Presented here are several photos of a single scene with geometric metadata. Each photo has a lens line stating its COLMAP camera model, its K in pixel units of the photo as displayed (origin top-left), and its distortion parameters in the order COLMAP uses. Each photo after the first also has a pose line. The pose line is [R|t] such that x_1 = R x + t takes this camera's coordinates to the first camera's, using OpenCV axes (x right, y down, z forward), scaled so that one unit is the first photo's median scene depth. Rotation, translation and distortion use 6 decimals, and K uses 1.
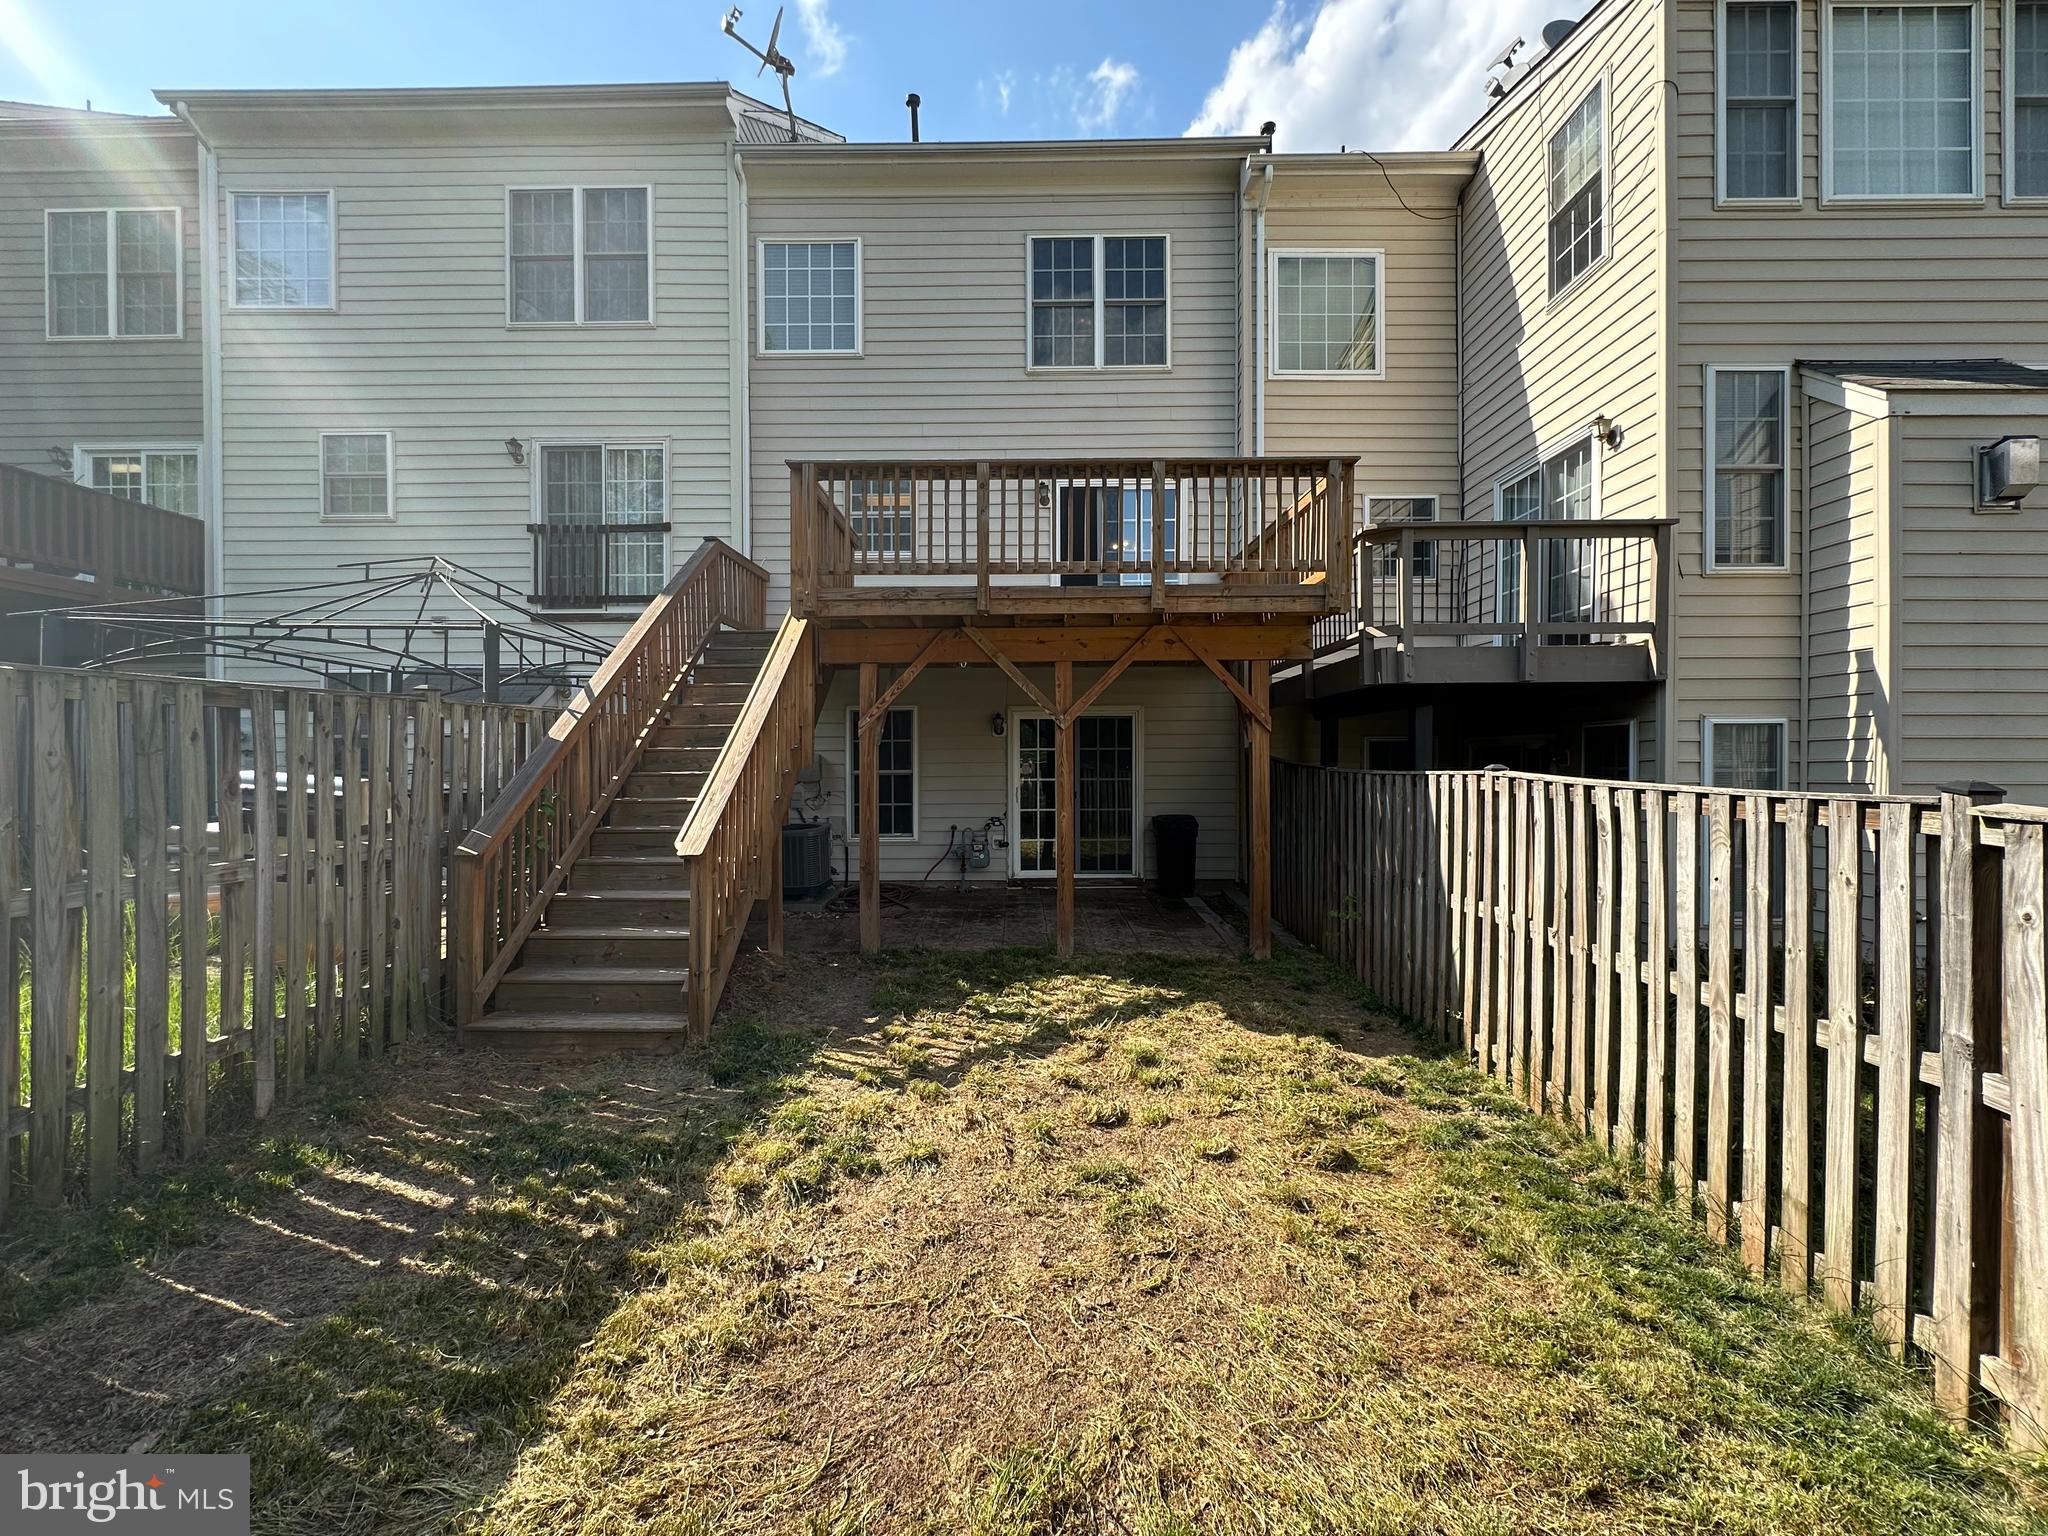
lens RADIAL K [[814.9, 0, 1024.0], [0, 814.9, 768.0], [0, 0, 1]] dist [0.000075, 0.000043]
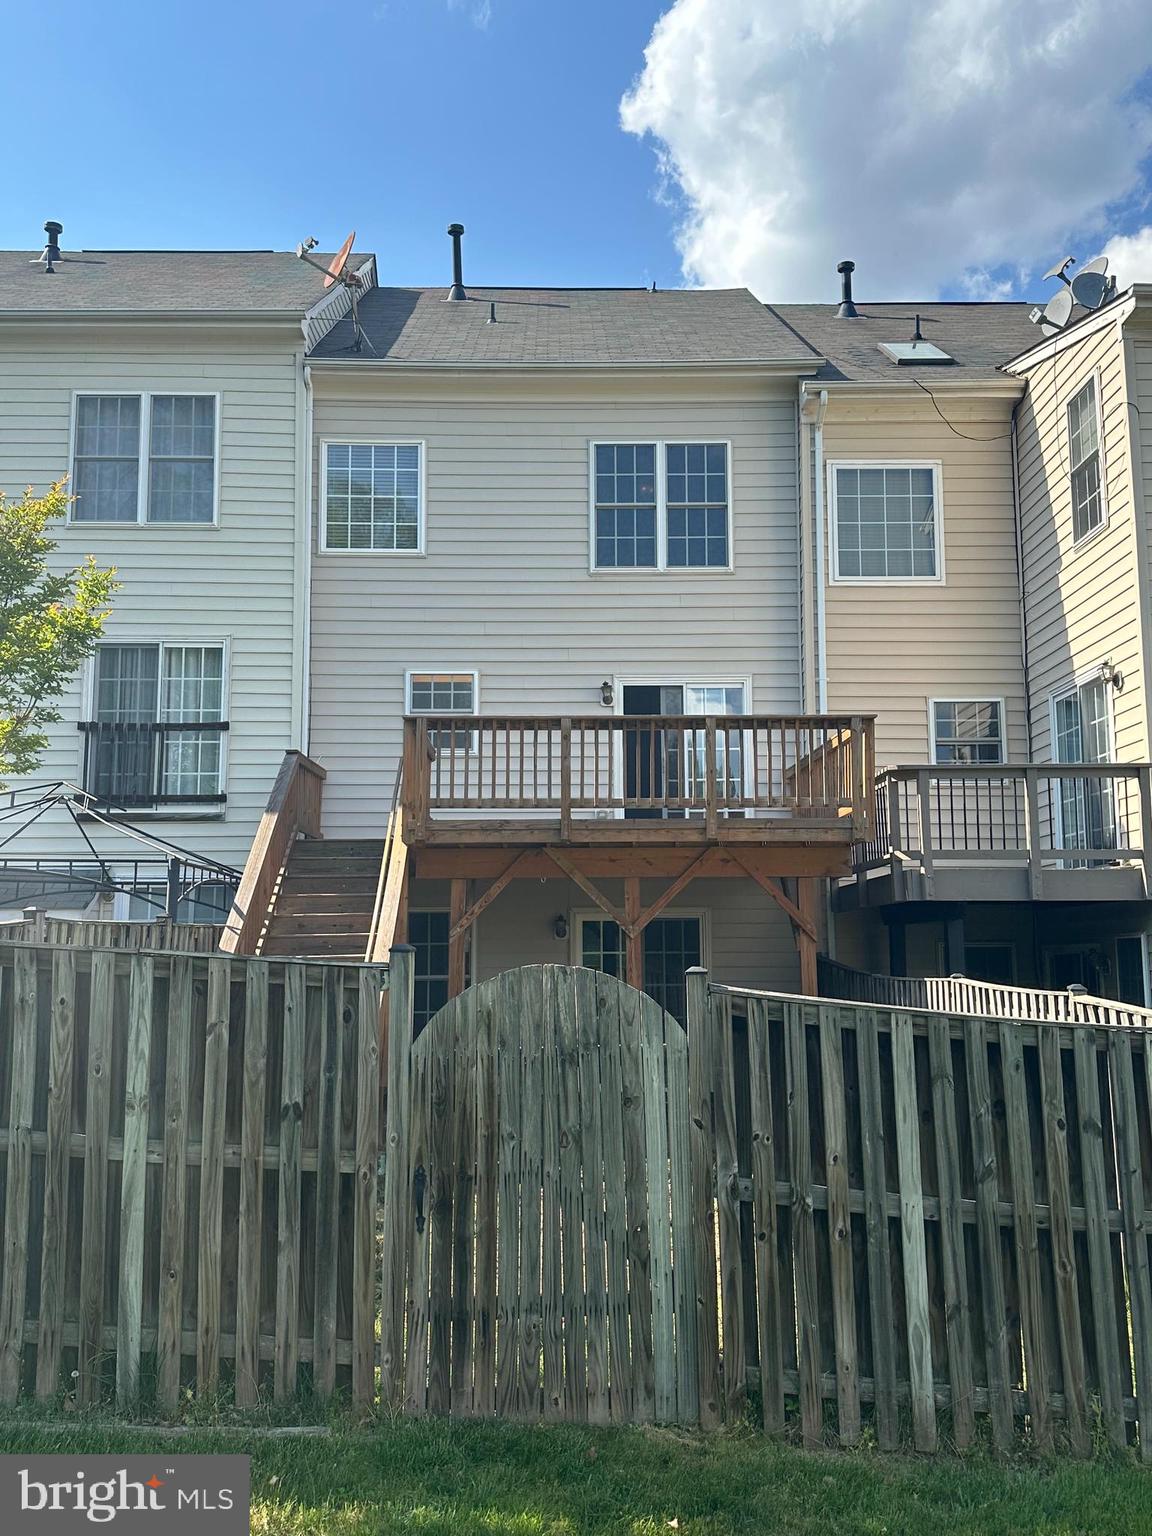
lens RADIAL K [[1320.1, 0, 576.0], [0, 1320.1, 768.0], [0, 0, 1]] dist [0.171707, -0.298453]
pose [[0.999760, 0.004220, 0.021502, -0.050637], [-0.000912, 0.988445, -0.151578, -0.002095], [-0.021894, 0.151522, 0.988211, -0.610964]]
